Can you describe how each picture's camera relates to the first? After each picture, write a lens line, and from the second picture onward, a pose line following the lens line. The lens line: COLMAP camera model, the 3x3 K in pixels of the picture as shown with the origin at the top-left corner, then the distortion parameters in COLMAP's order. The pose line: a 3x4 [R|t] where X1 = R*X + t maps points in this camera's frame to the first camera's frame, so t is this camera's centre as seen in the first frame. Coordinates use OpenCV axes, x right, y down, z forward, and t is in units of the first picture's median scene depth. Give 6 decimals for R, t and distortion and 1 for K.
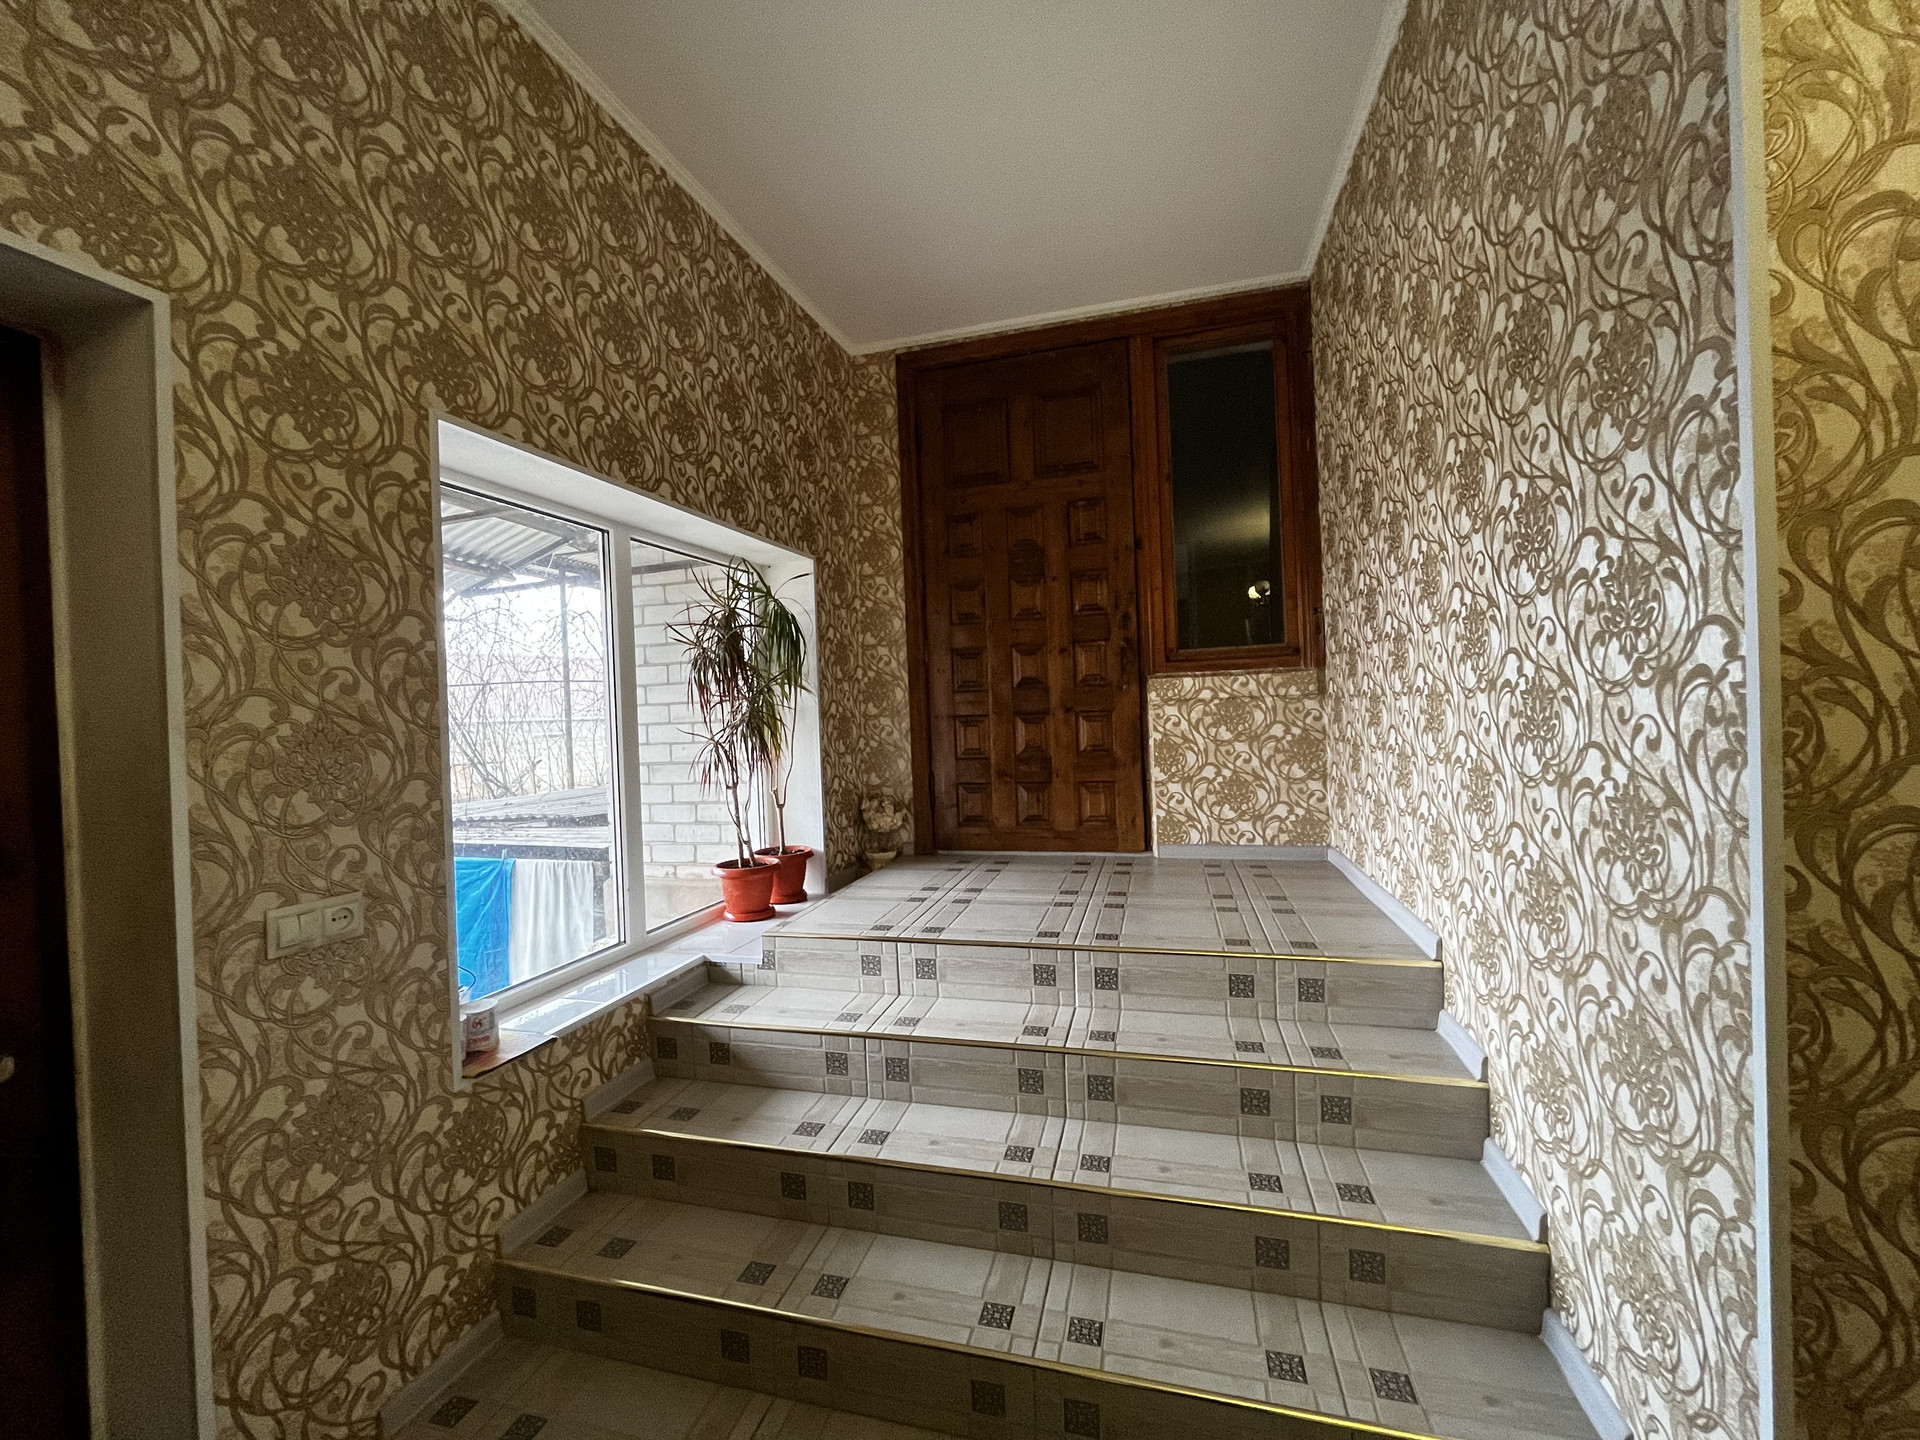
lens RADIAL K [[780.6, 0, 948.9], [0, 780.6, 716.1], [0, 0, 1]] dist [-0.004934, -0.000233]
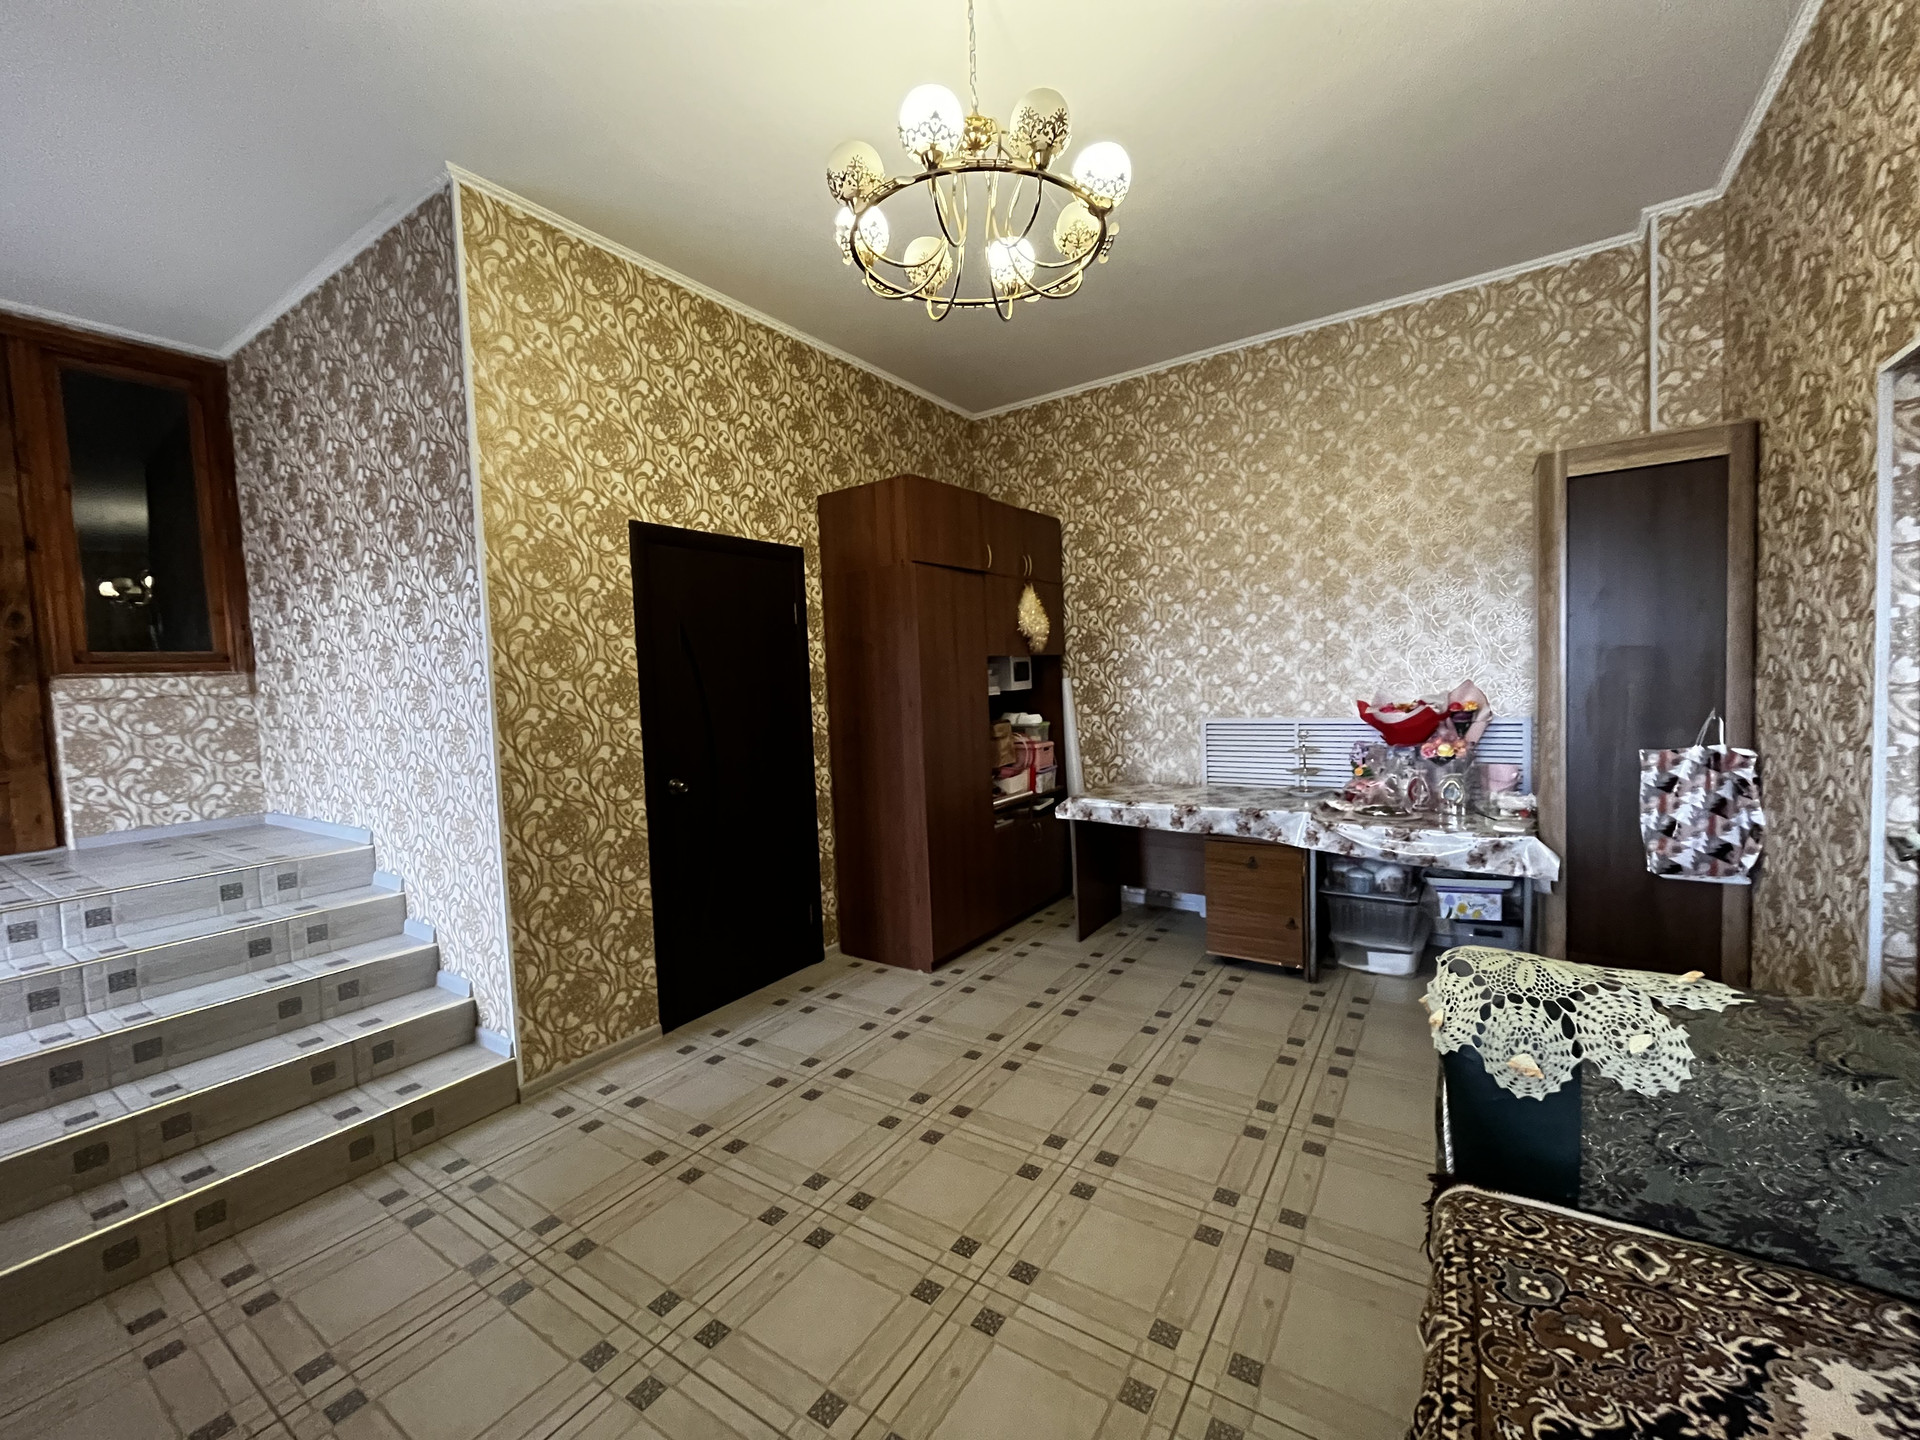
lens RADIAL K [[780.6, 0, 949.4], [0, 780.6, 718.4], [0, 0, 1]] dist [-0.004934, -0.000233]
pose [[0.315048, -0.029239, 0.948625, -0.360043], [0.035670, 0.999184, 0.018951, 0.028090], [-0.948405, 0.027867, 0.315834, -0.465723]]
